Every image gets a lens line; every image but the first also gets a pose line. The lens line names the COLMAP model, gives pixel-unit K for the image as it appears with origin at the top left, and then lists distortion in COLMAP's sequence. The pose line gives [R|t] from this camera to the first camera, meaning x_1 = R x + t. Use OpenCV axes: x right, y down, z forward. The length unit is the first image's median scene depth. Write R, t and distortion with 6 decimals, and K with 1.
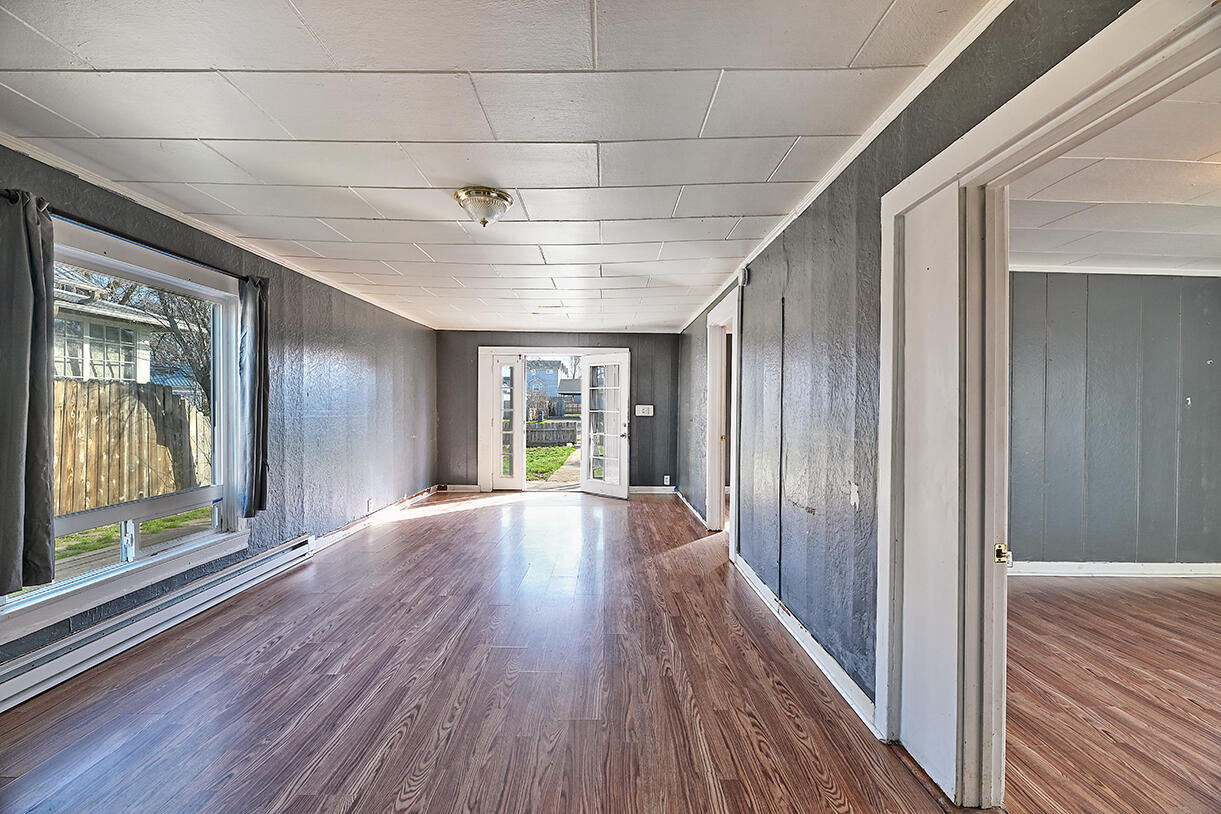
lens RADIAL K [[494.9, 0, 606.5], [0, 494.9, 408.5], [0, 0, 1]] dist [-0.004893, -0.000917]
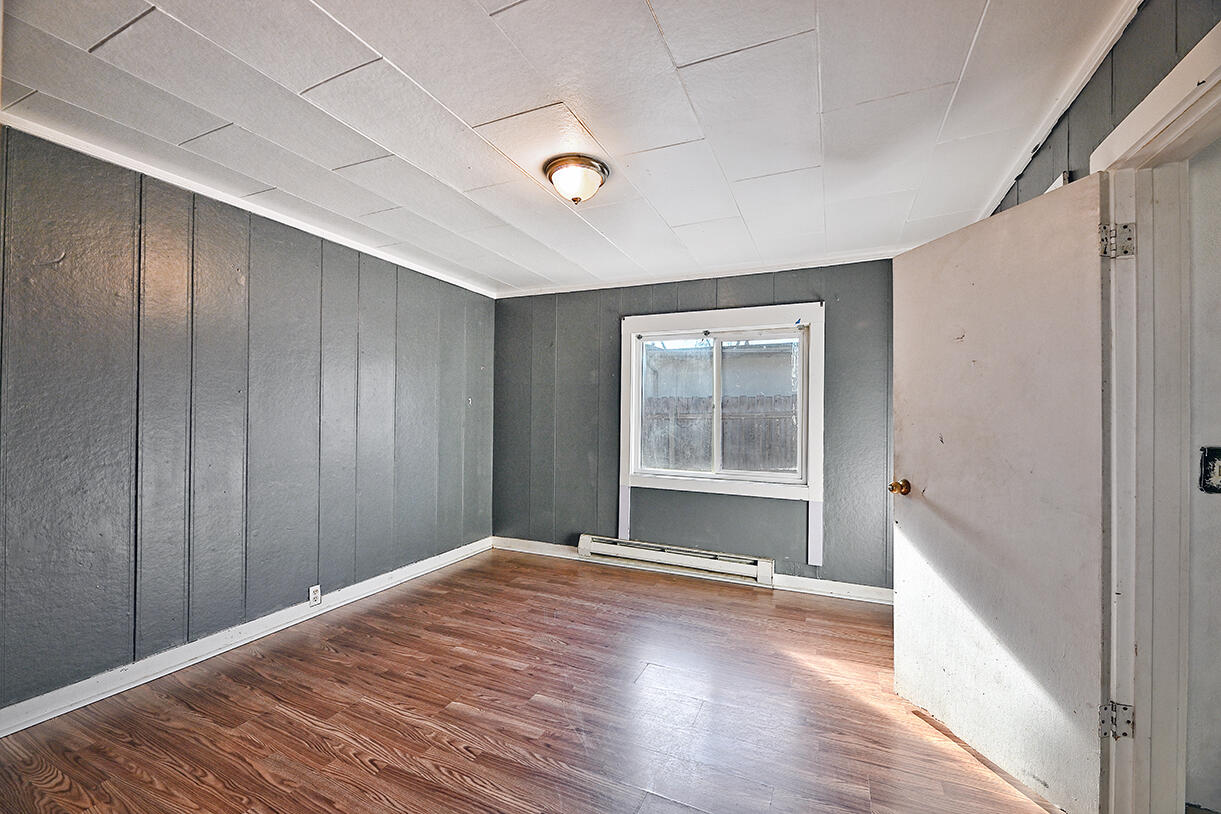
lens RADIAL K [[494.9, 0, 610.6], [0, 494.9, 406.5], [0, 0, 1]] dist [-0.004893, -0.000917]
pose [[0.420578, 0.002219, 0.907254, 0.370893], [-0.000856, 0.999998, -0.002050, -0.000032], [-0.907256, 0.000086, 0.420579, 0.292267]]
